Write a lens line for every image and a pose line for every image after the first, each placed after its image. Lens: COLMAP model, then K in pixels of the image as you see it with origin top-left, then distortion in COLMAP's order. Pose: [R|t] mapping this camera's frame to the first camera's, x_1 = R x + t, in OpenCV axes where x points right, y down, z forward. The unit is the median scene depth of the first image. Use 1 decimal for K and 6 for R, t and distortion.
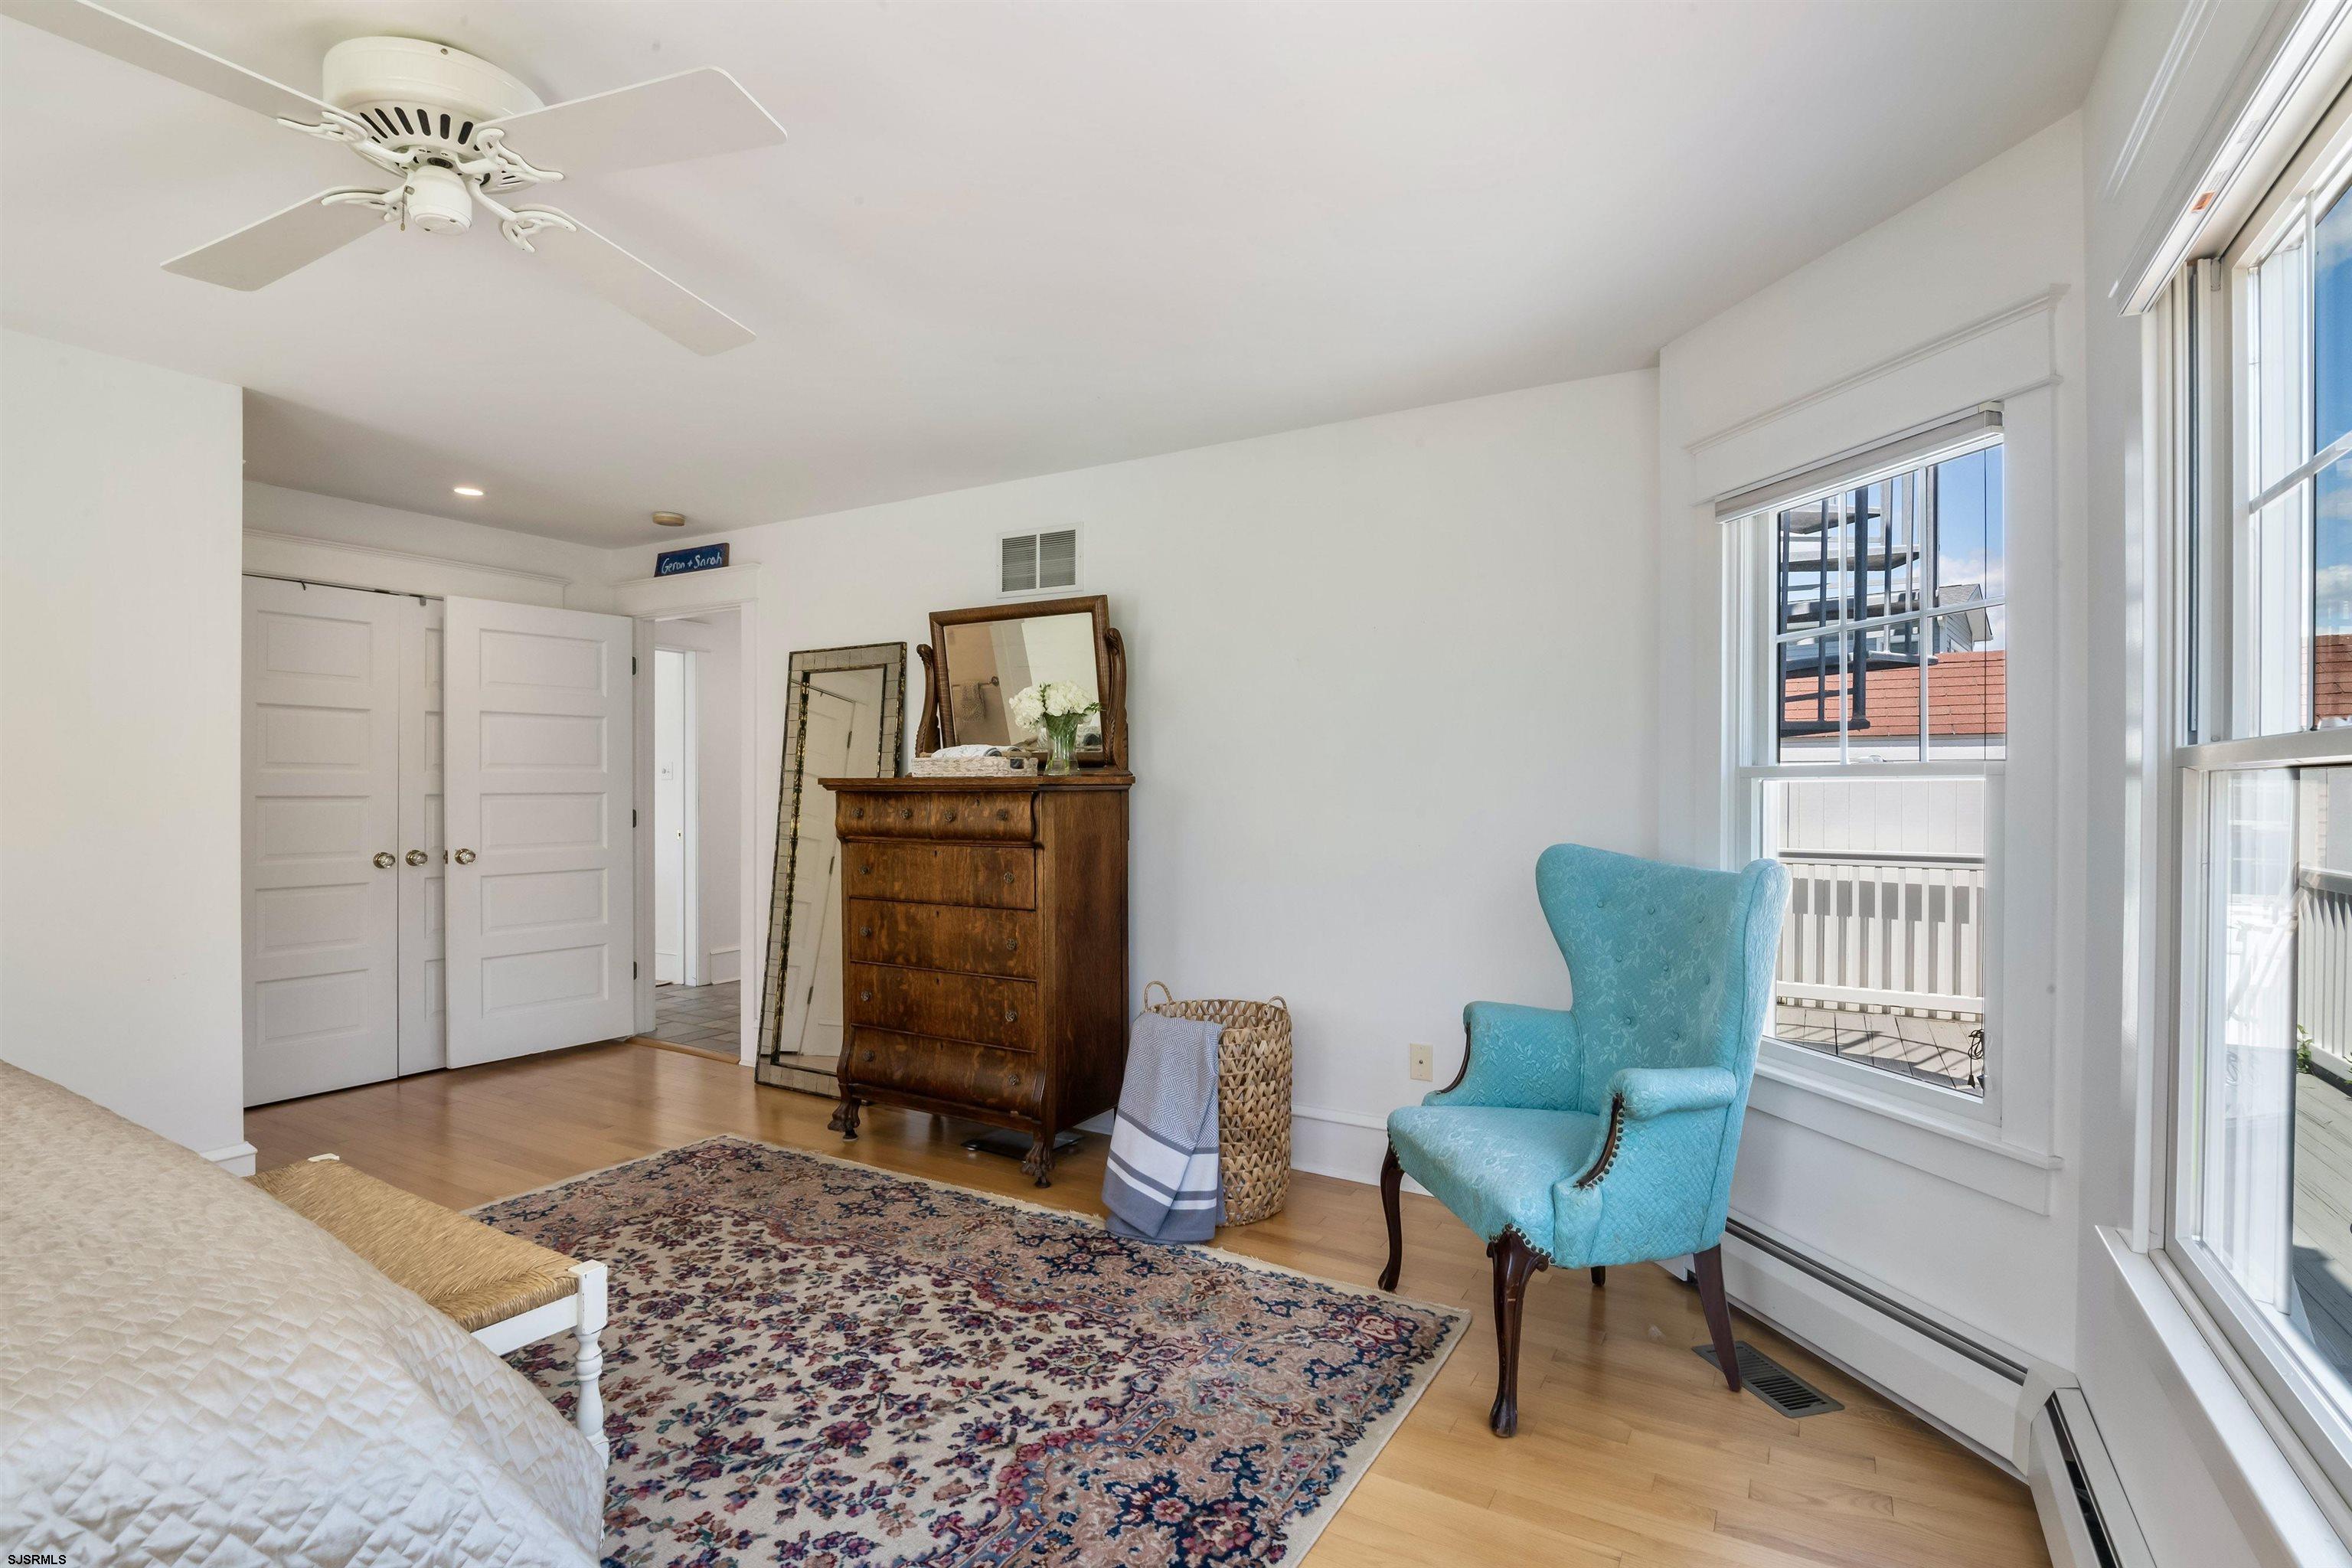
lens RADIAL K [[1111.4, 0, 1176.6], [0, 1111.4, 790.3], [0, 0, 1]] dist [-0.011242, -0.000964]
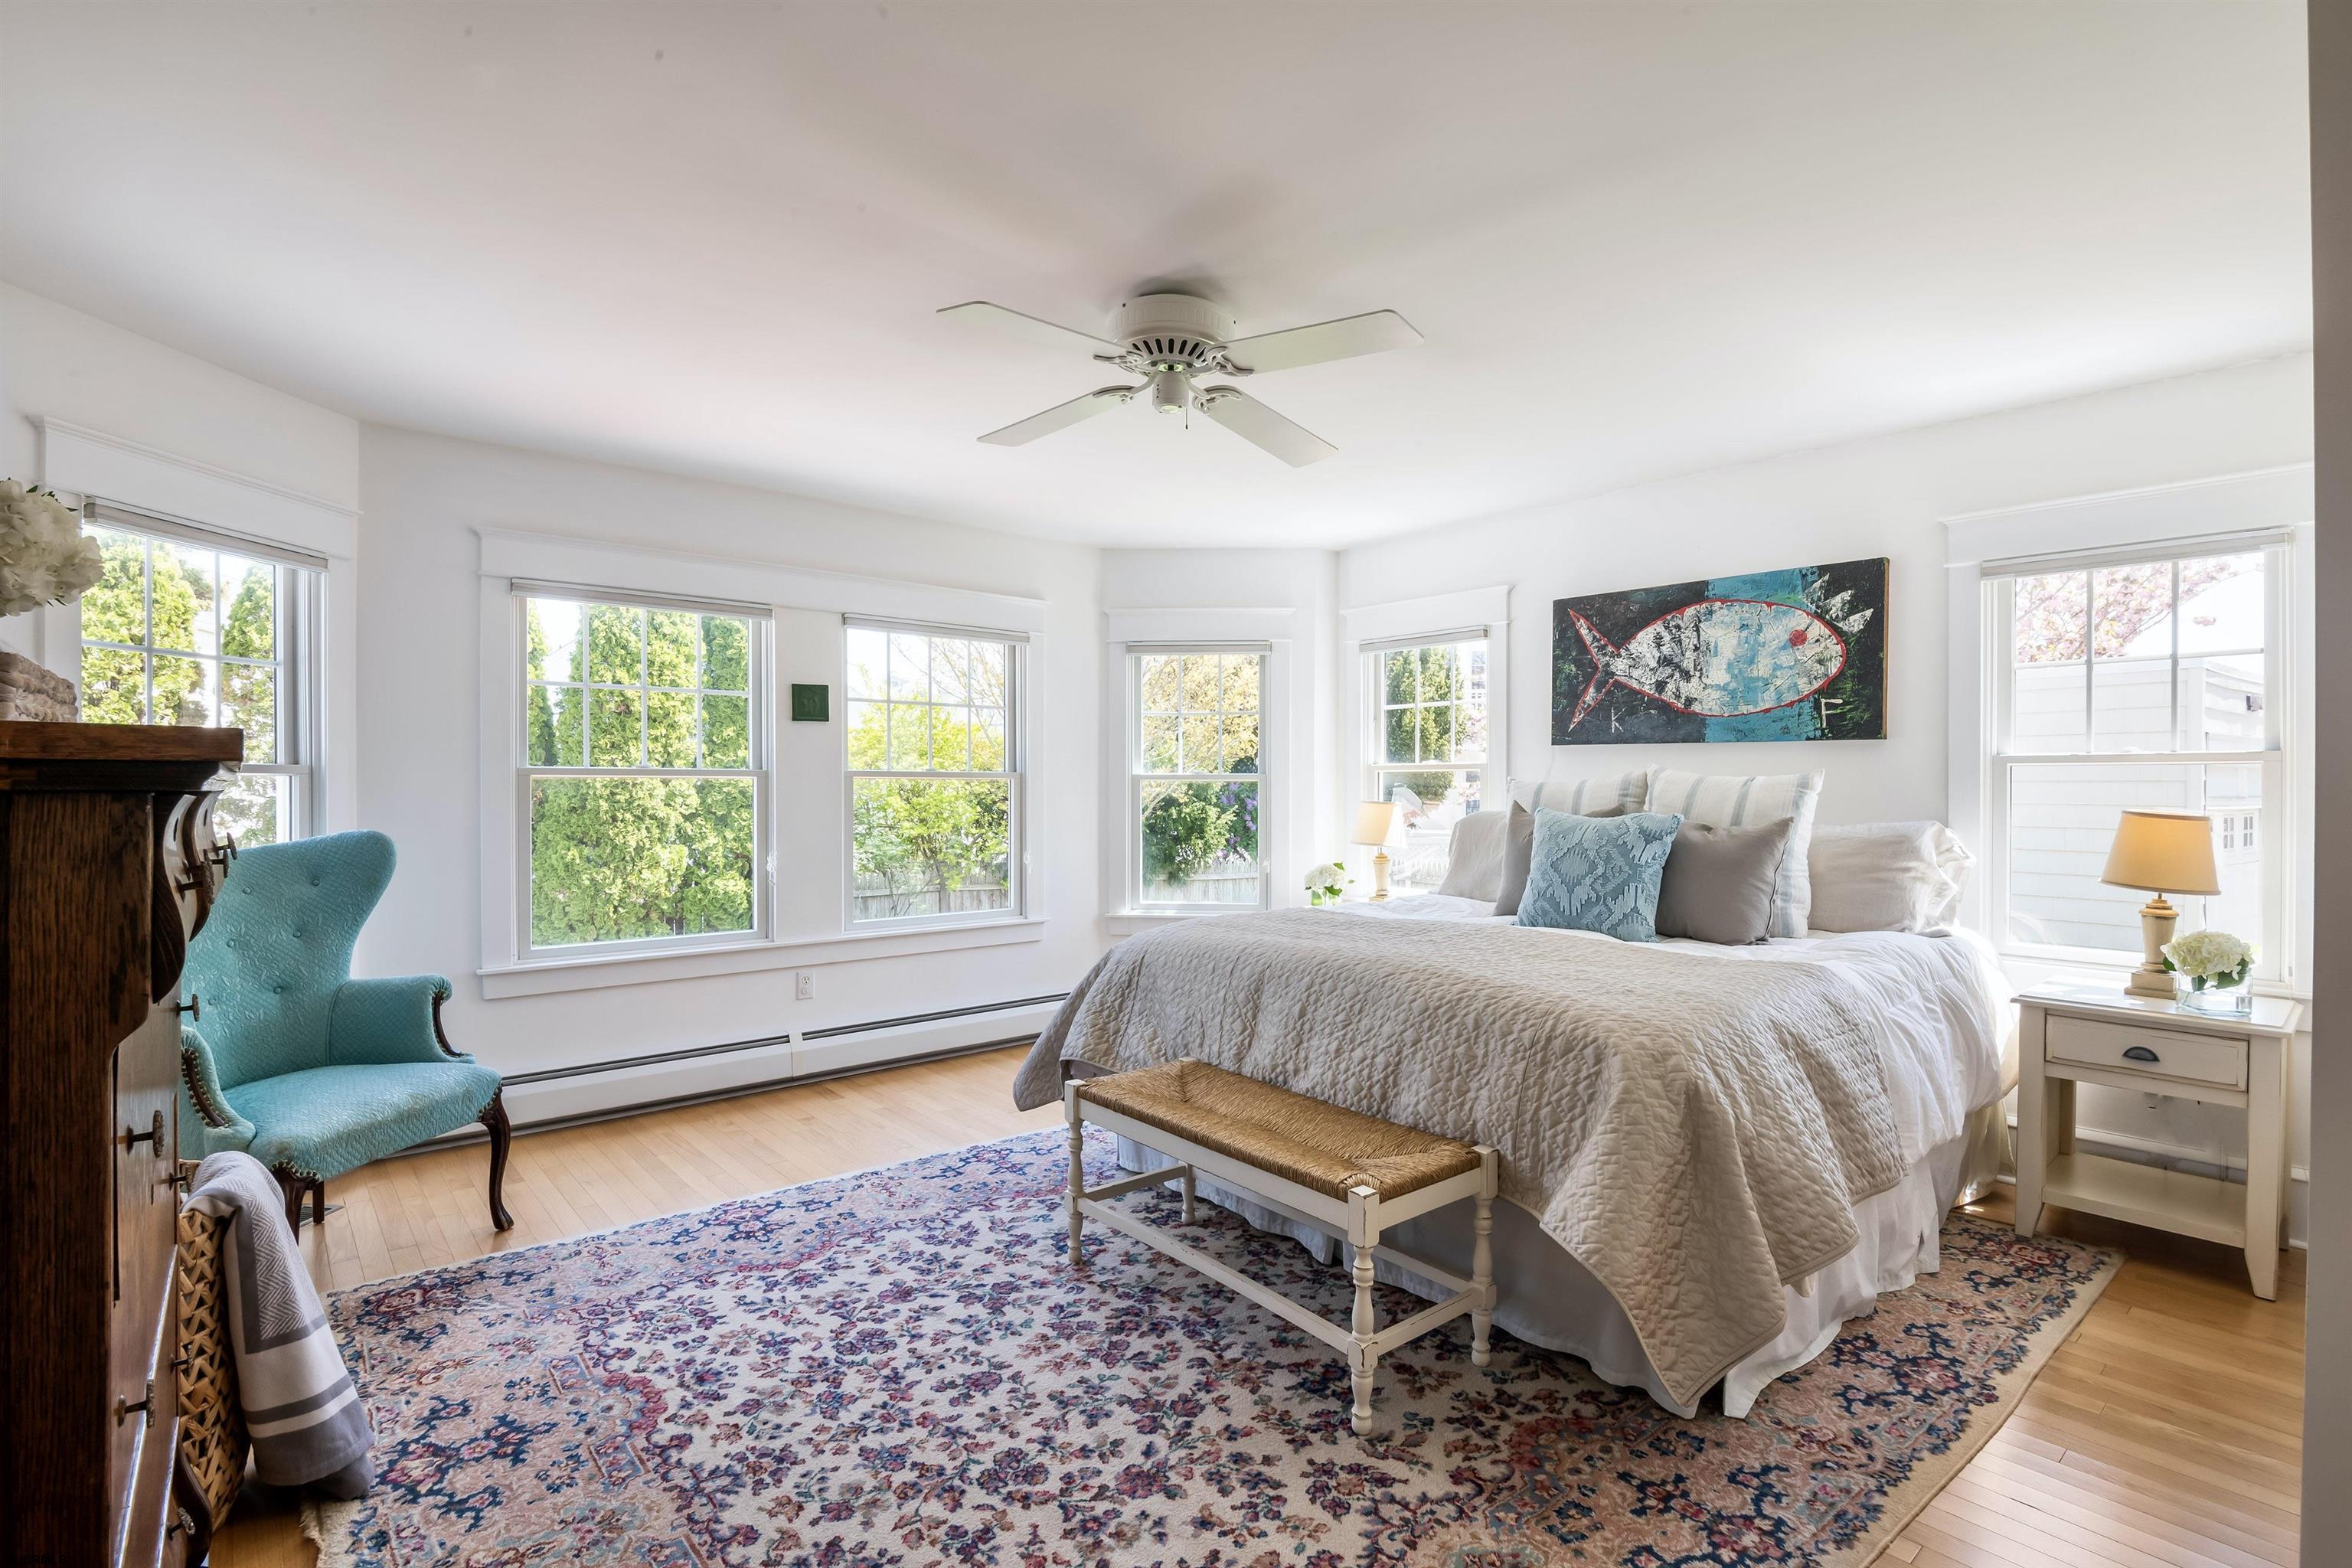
lens RADIAL K [[1111.4, 0, 1172.8], [0, 1111.4, 787.0], [0, 0, 1]] dist [-0.011242, -0.000964]
pose [[-0.942704, -0.003052, 0.333617, -0.905418], [-0.000978, 0.999979, 0.006383, -0.004145], [-0.333629, 0.005691, -0.942687, 1.860059]]
